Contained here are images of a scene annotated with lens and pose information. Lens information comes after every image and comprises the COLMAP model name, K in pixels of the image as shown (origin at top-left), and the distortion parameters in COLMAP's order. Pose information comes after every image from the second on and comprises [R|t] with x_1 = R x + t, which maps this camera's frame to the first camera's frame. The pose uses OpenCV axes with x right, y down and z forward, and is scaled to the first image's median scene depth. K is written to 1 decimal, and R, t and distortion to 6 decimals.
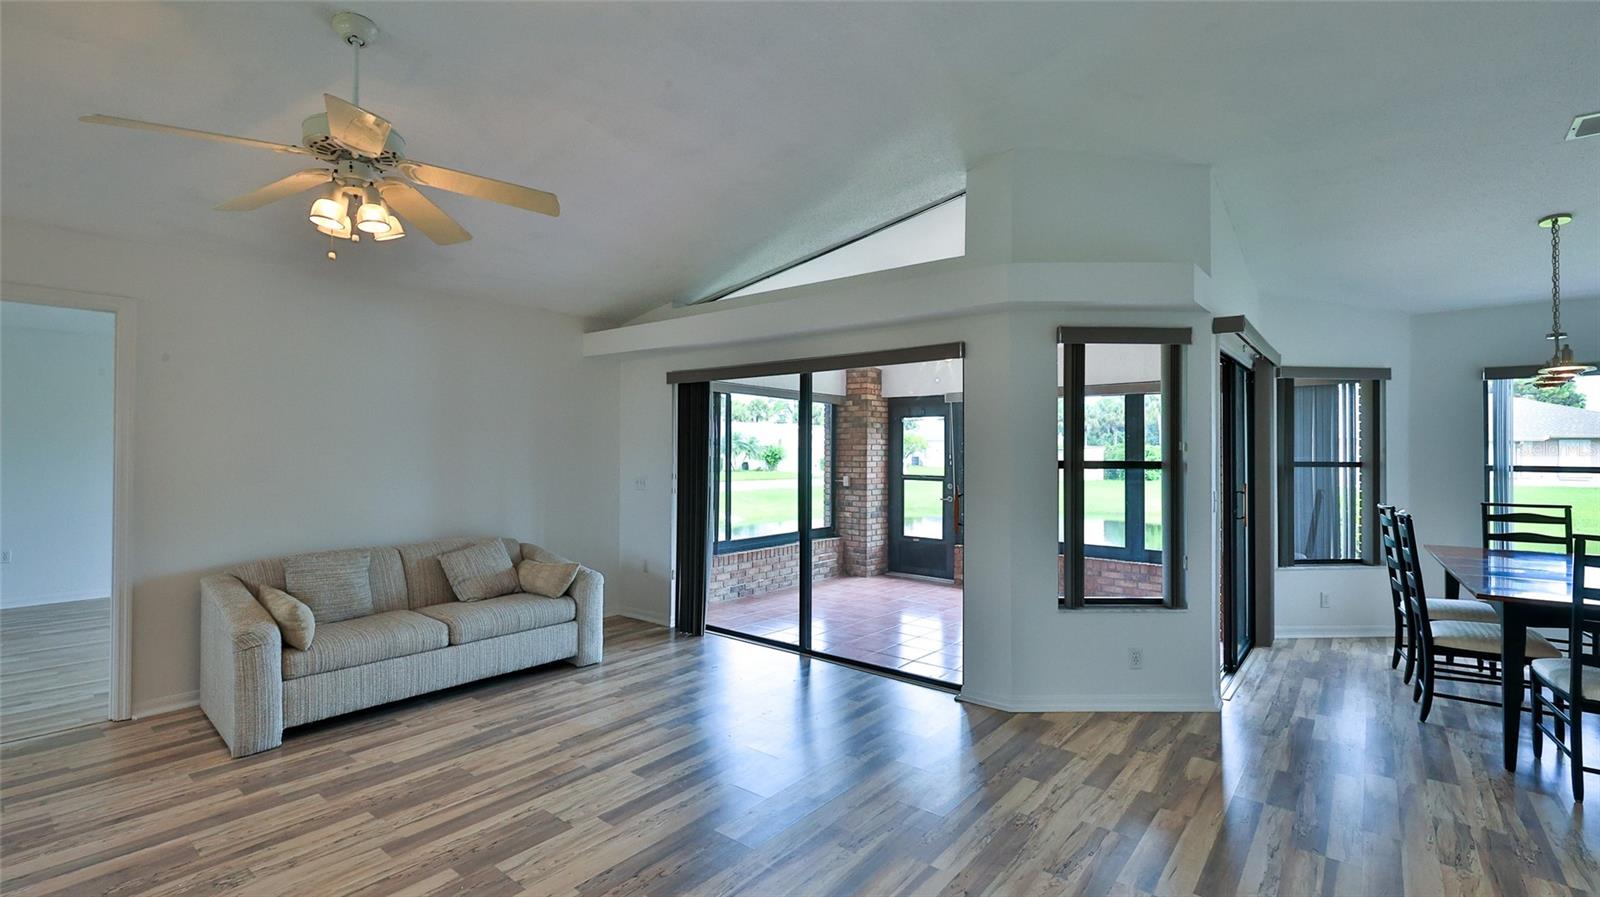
lens RADIAL K [[703.7, 0, 798.3], [0, 703.7, 444.6], [0, 0, 1]] dist [0.000561, 0.000361]
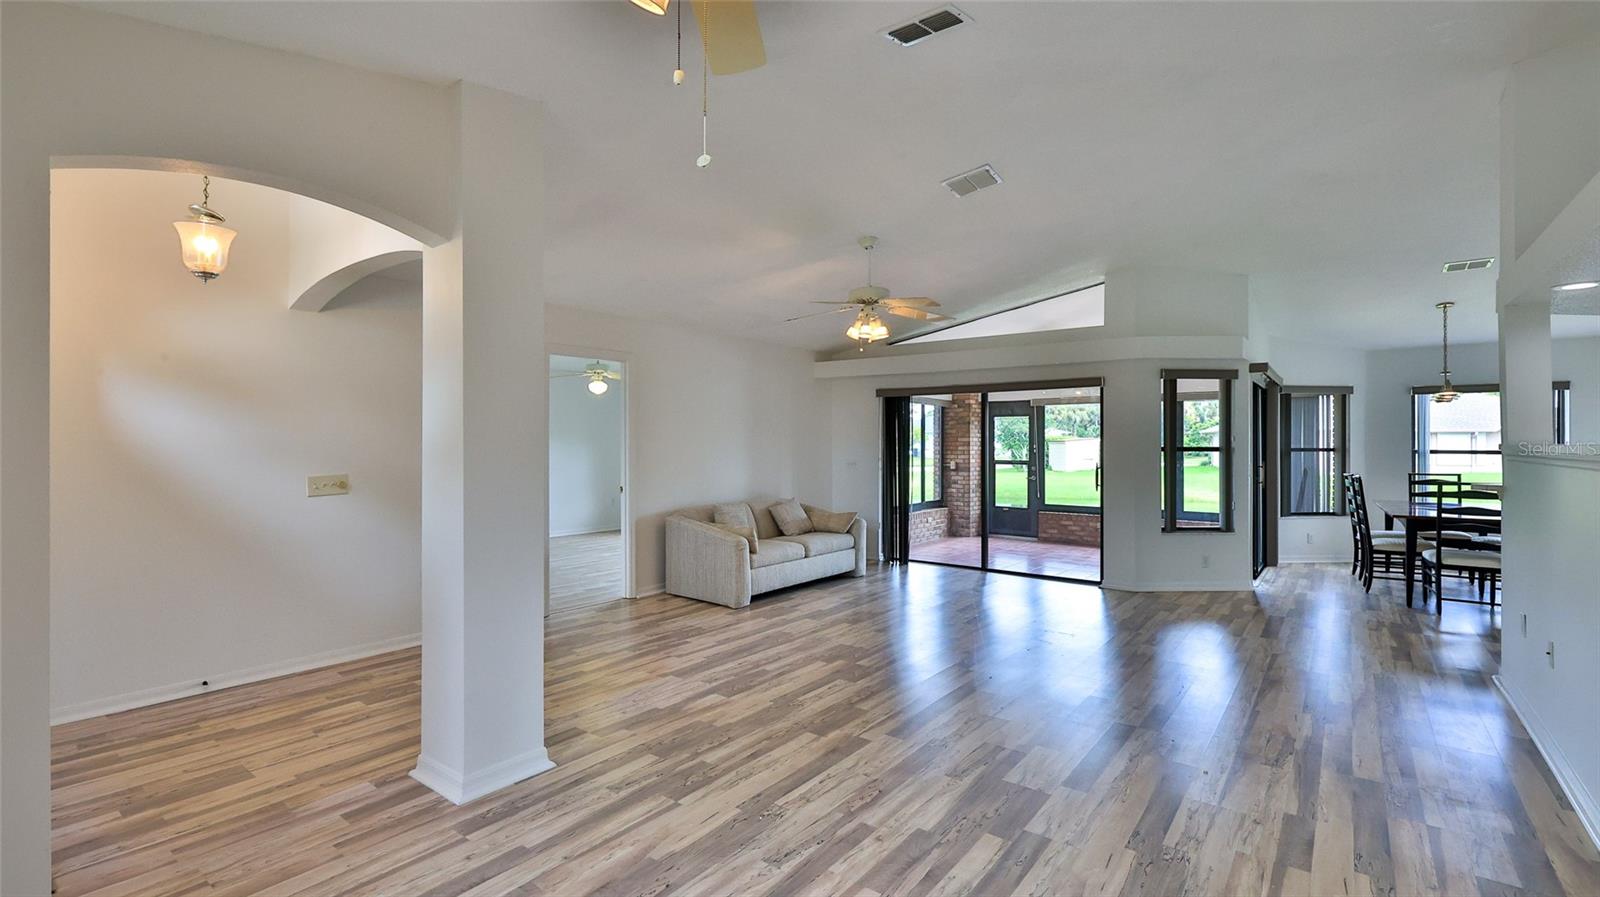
lens RADIAL K [[715.5, 0, 794.1], [0, 715.5, 443.7], [0, 0, 1]] dist [0.001273, 0.000546]
pose [[0.999621, -0.003591, 0.027277, -0.445680], [0.003330, 0.999948, 0.009595, -0.003592], [-0.027310, -0.009501, 0.999582, -0.561199]]
